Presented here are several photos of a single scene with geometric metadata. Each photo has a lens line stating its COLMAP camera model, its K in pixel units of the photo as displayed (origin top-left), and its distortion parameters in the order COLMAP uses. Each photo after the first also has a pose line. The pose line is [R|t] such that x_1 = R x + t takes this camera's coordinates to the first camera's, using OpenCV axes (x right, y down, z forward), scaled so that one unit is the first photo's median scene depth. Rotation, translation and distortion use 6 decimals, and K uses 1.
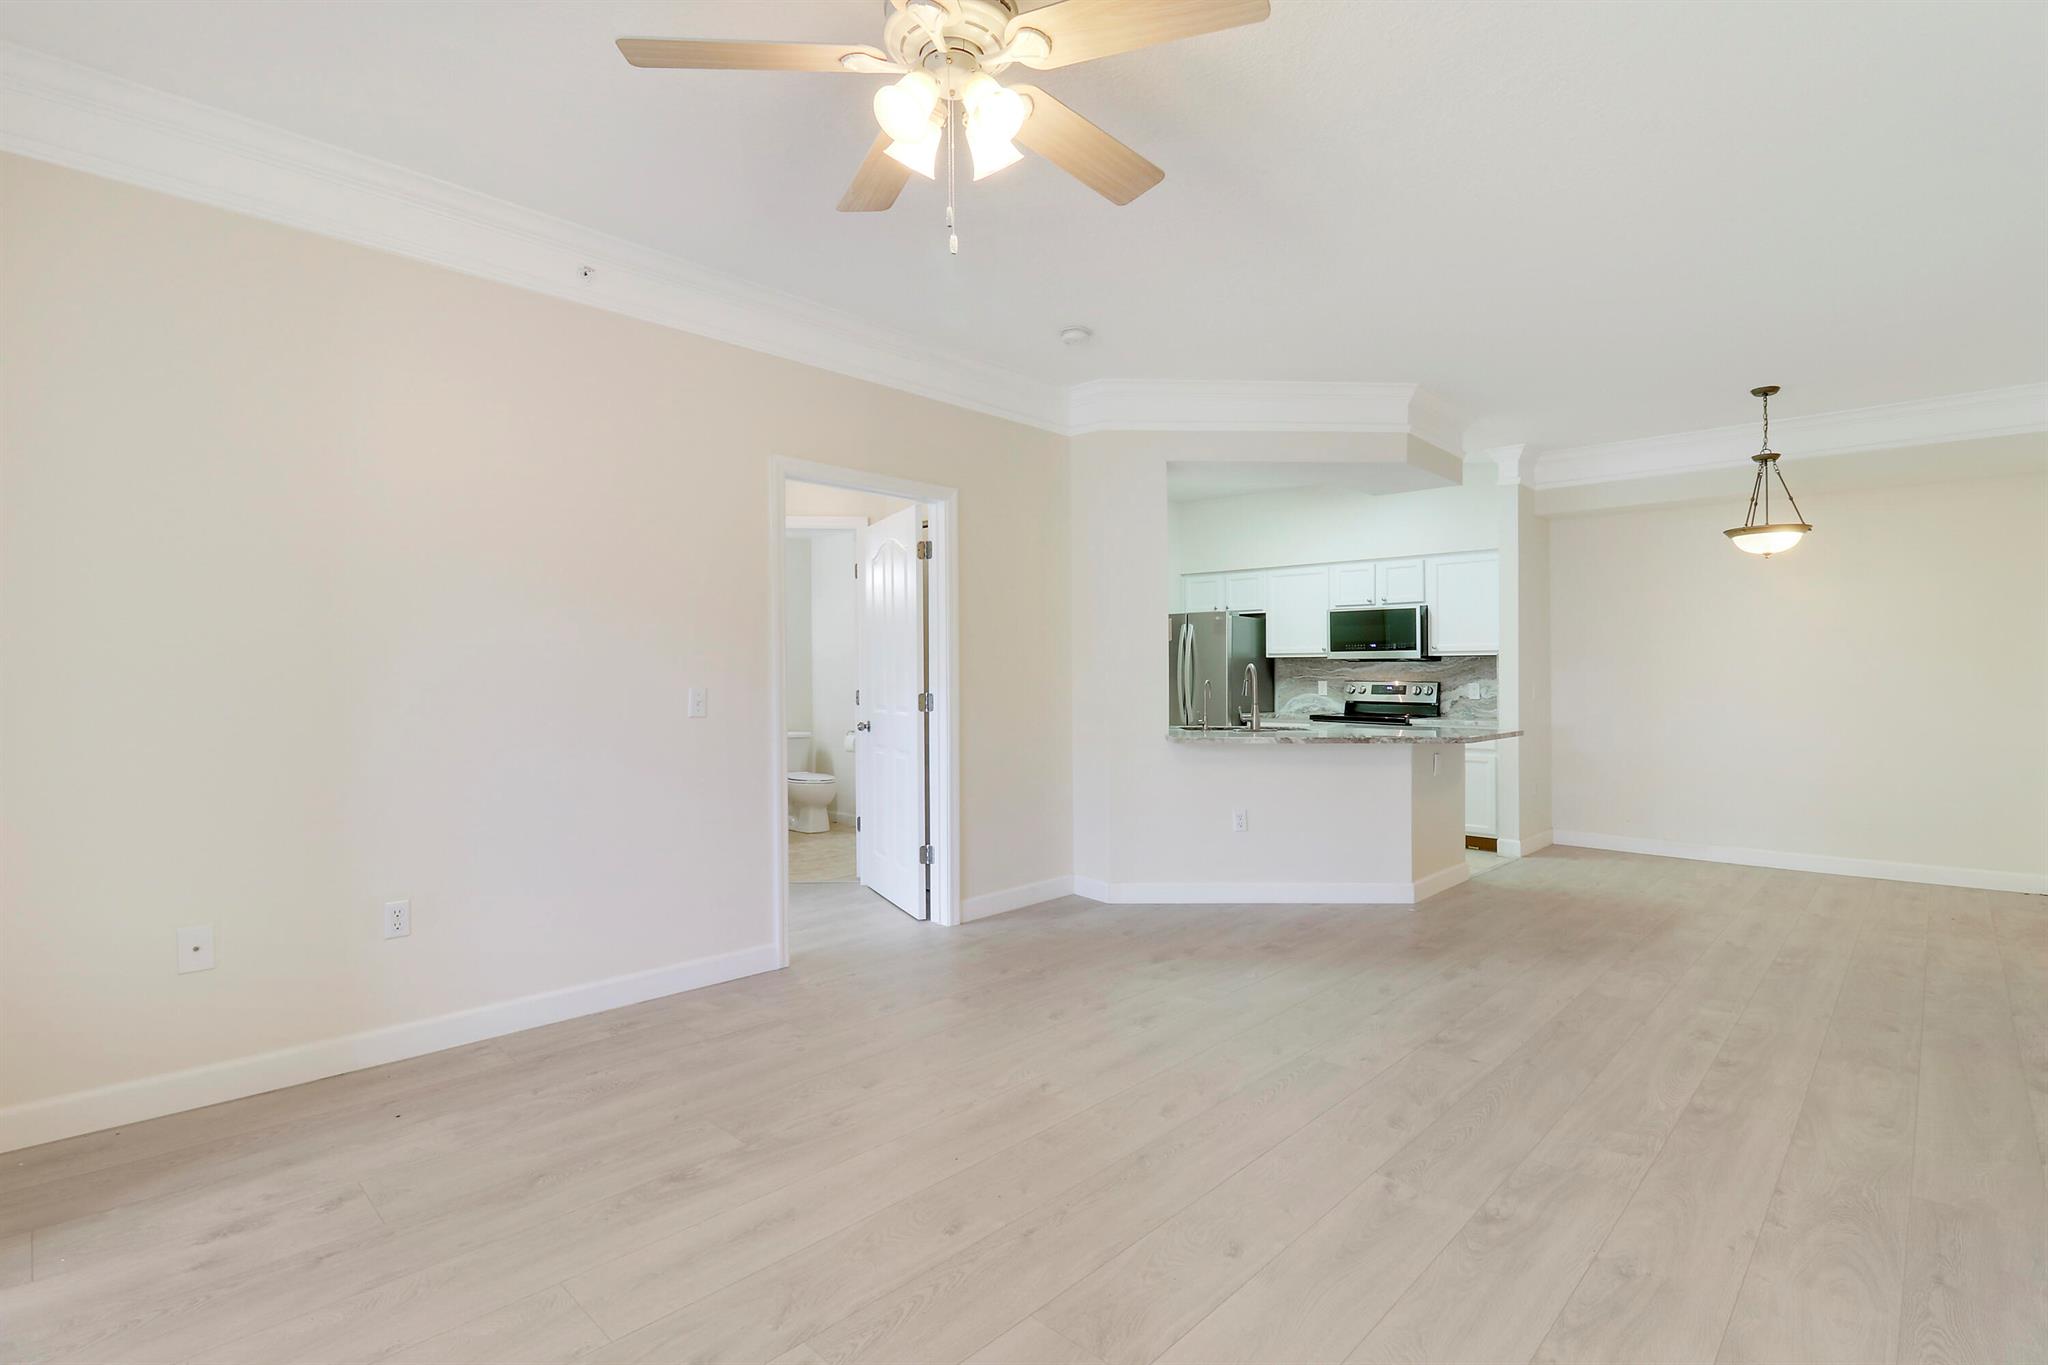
lens RADIAL K [[984.5, 0, 1028.4], [0, 984.5, 667.0], [0, 0, 1]] dist [-0.002153, -0.010927]
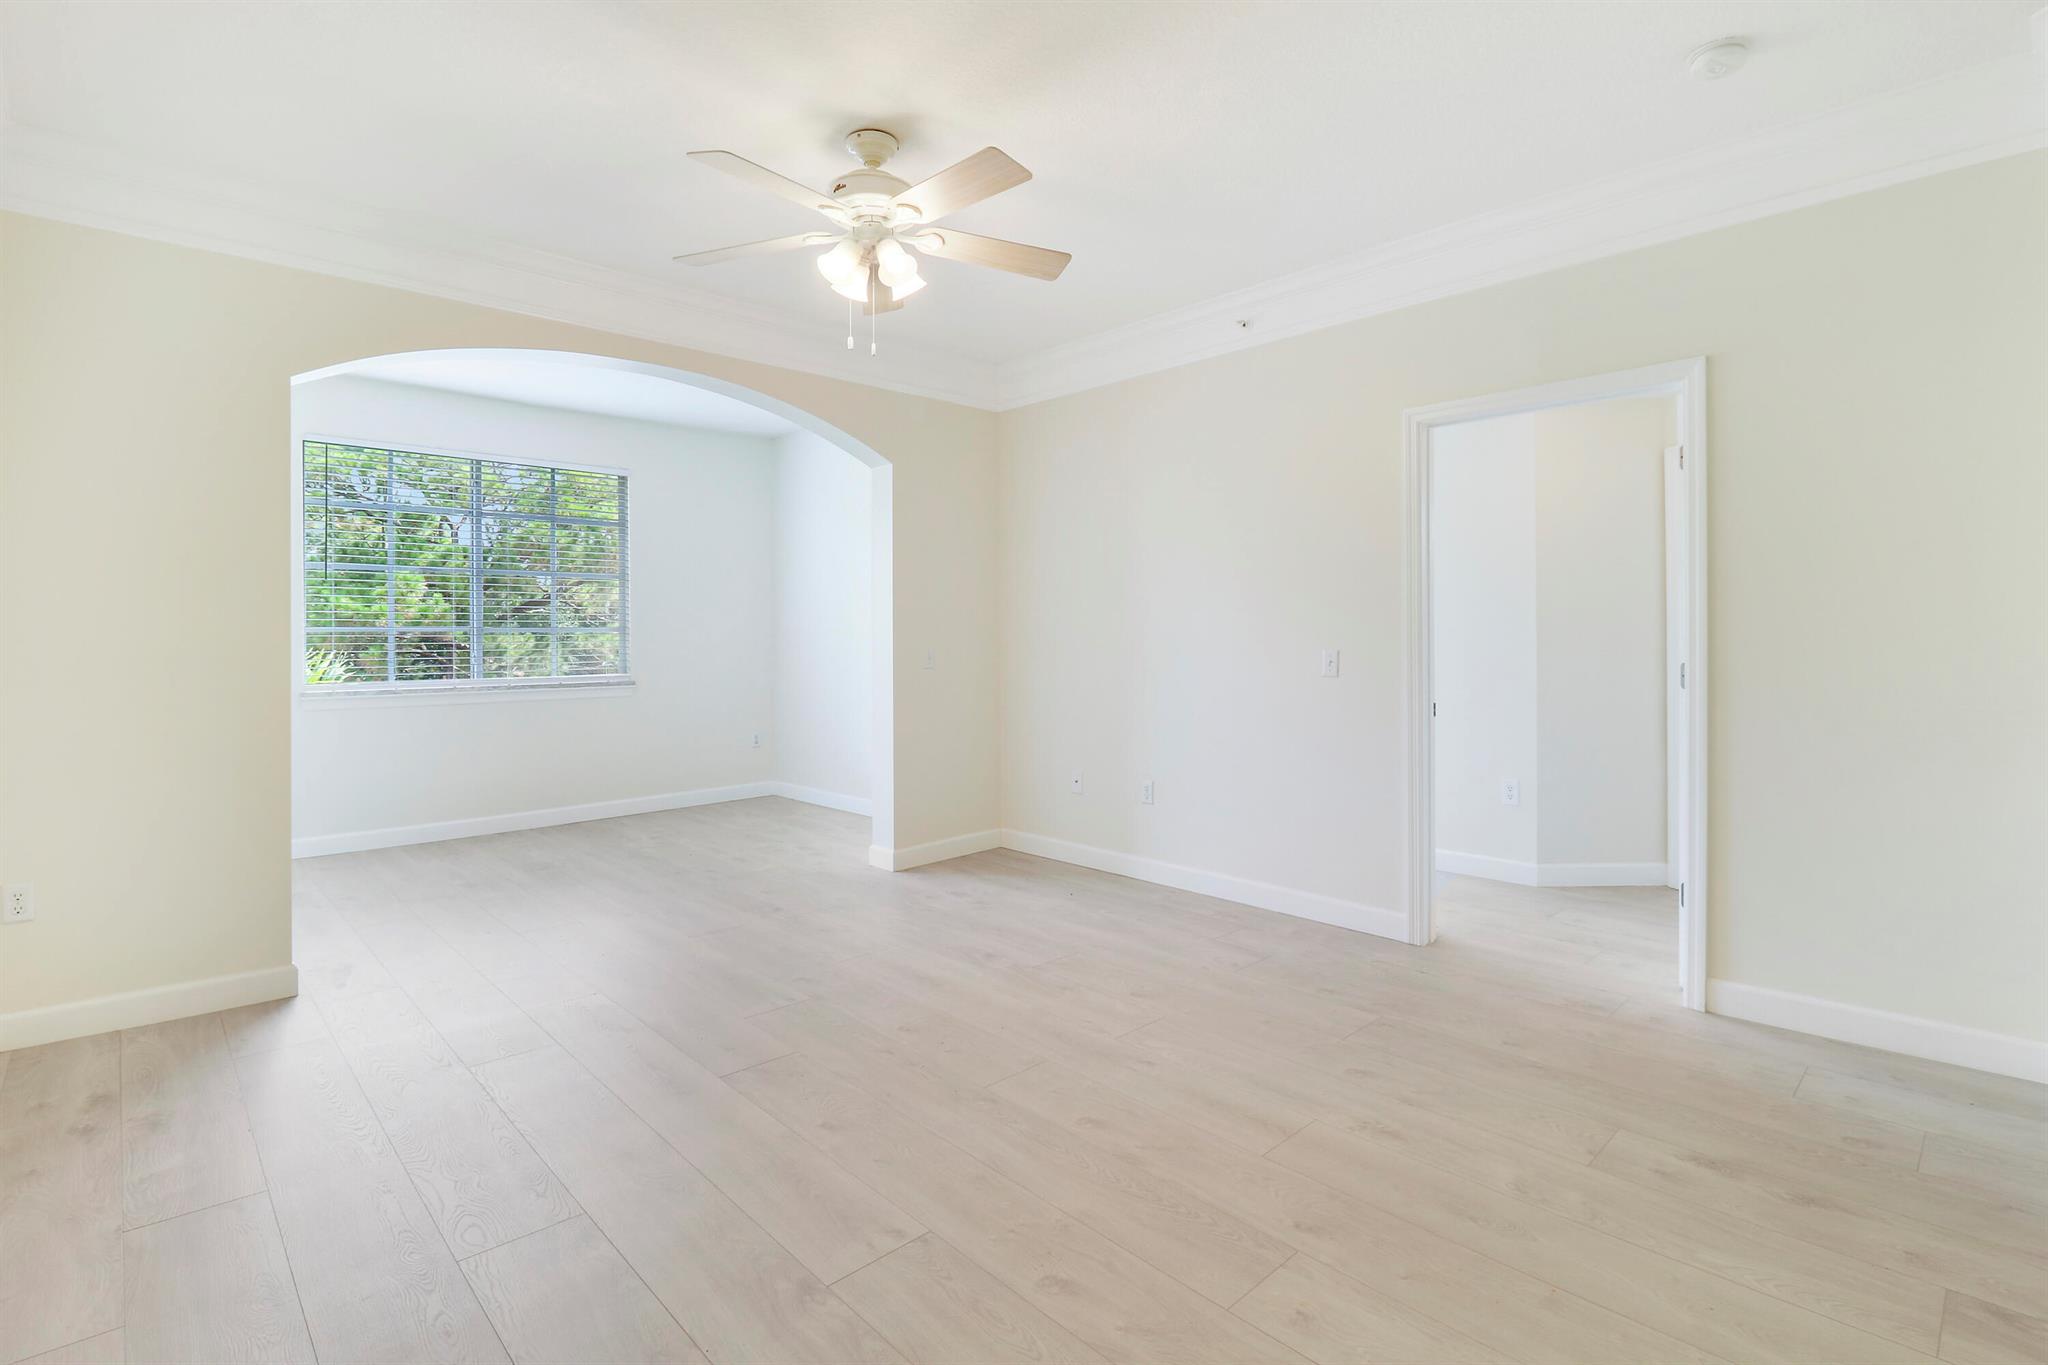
lens RADIAL K [[954.3, 0, 1018.6], [0, 954.3, 640.7], [0, 0, 1]] dist [0.000997, -0.006197]
pose [[-0.058311, 0.002065, -0.998296, 0.431604], [0.012553, 0.999920, 0.001335, 0.003015], [0.998220, -0.012454, -0.058333, 0.418629]]
